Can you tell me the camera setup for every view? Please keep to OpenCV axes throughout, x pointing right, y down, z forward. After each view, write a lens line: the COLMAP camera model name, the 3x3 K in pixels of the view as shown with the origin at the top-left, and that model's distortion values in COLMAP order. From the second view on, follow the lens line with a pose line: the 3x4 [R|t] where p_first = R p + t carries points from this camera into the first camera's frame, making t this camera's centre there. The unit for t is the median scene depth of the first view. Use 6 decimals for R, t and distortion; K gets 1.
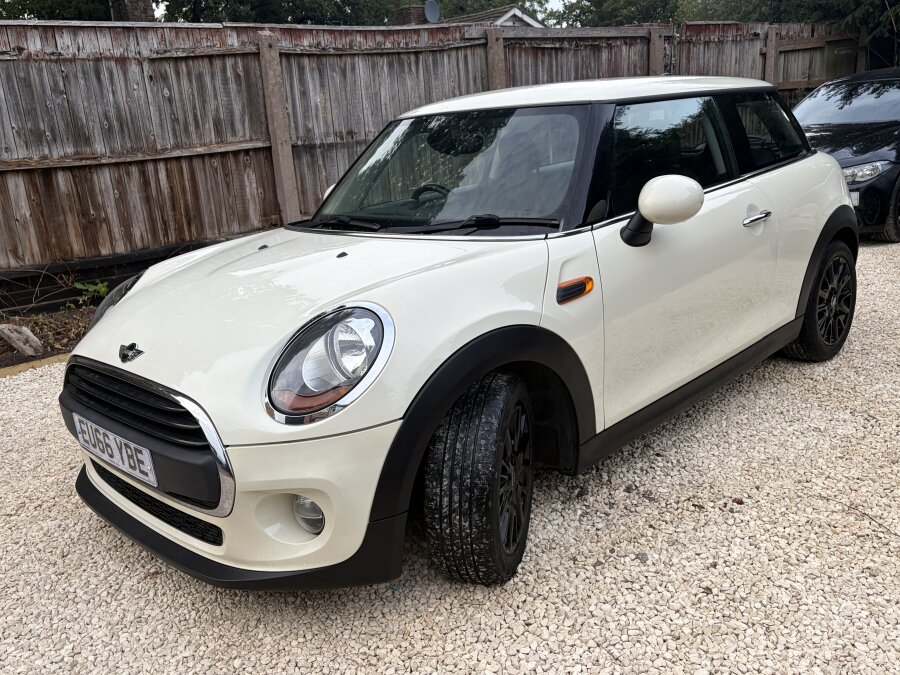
lens RADIAL K [[797.8, 0, 450.4], [0, 797.8, 339.7], [0, 0, 1]] dist [0.026333, -0.010653]
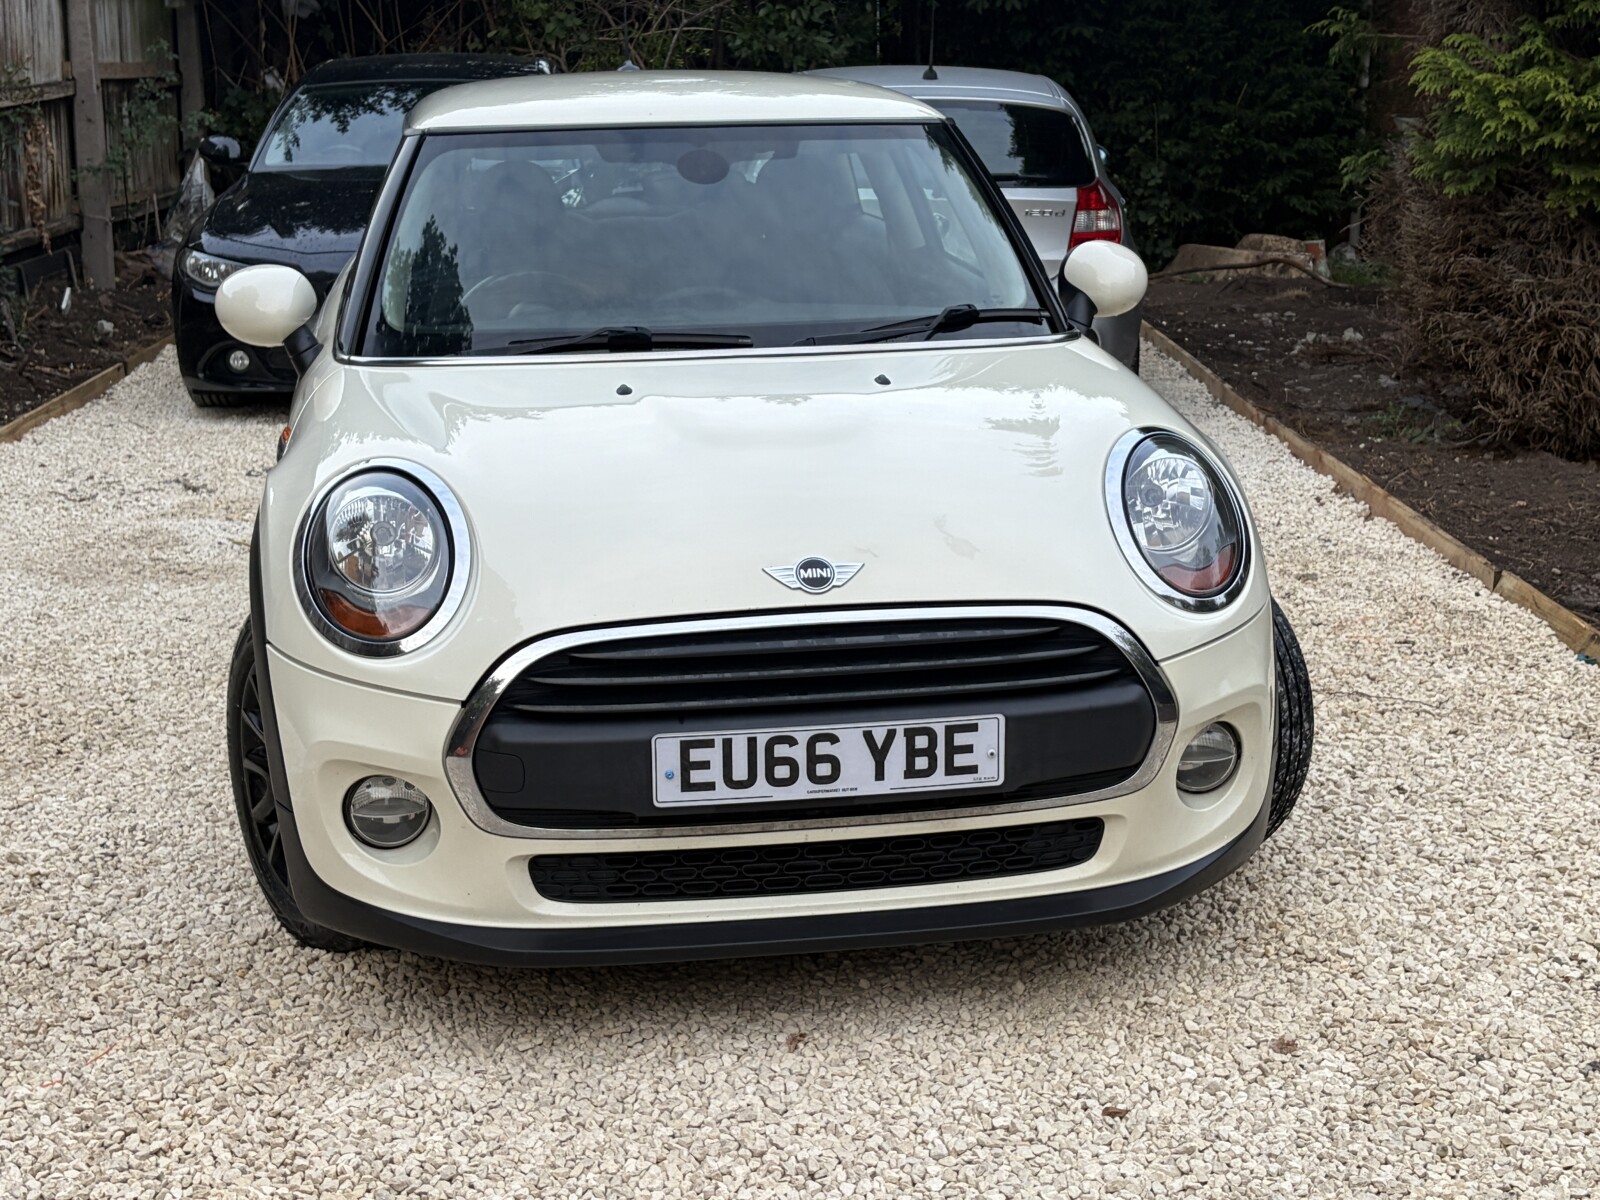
lens RADIAL K [[2276.8, 0, 797.1], [0, 2276.8, 587.7], [0, 0, 1]] dist [0.065460, 0.000000]
pose [[0.598087, -0.117475, 0.792775, -0.631740], [0.180406, 0.983545, 0.009641, 0.003635], [-0.780862, 0.137255, 0.609439, 0.049794]]
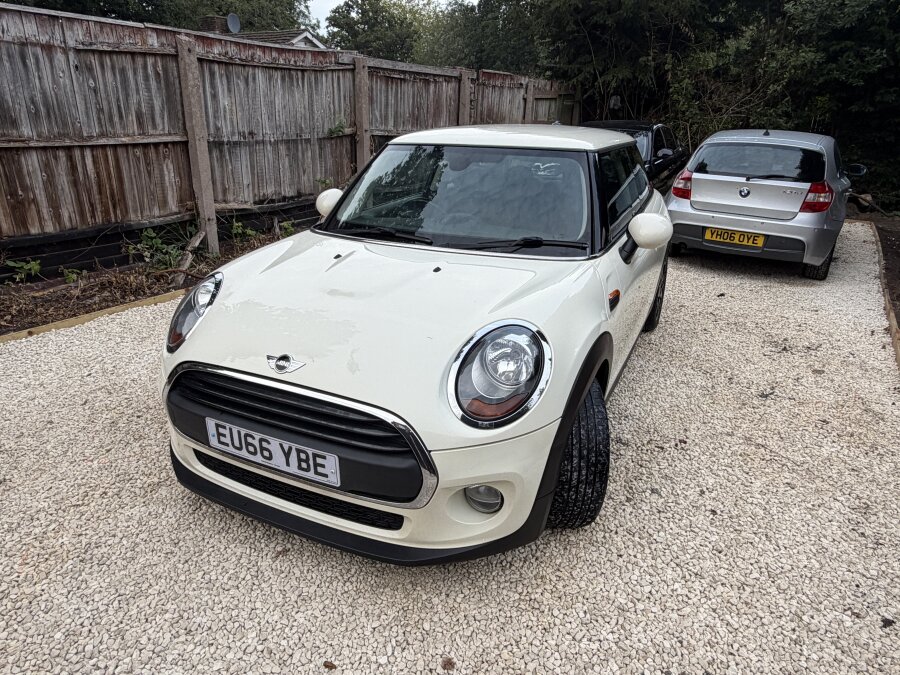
lens RADIAL K [[585.0, 0, 444.6], [0, 585.0, 341.3], [0, 0, 1]] dist [0.004636, -0.002664]
pose [[0.941335, -0.026889, 0.336400, -0.186661], [-0.002750, 0.996176, 0.087320, -0.033817], [-0.337462, -0.083123, 0.937662, 0.075458]]
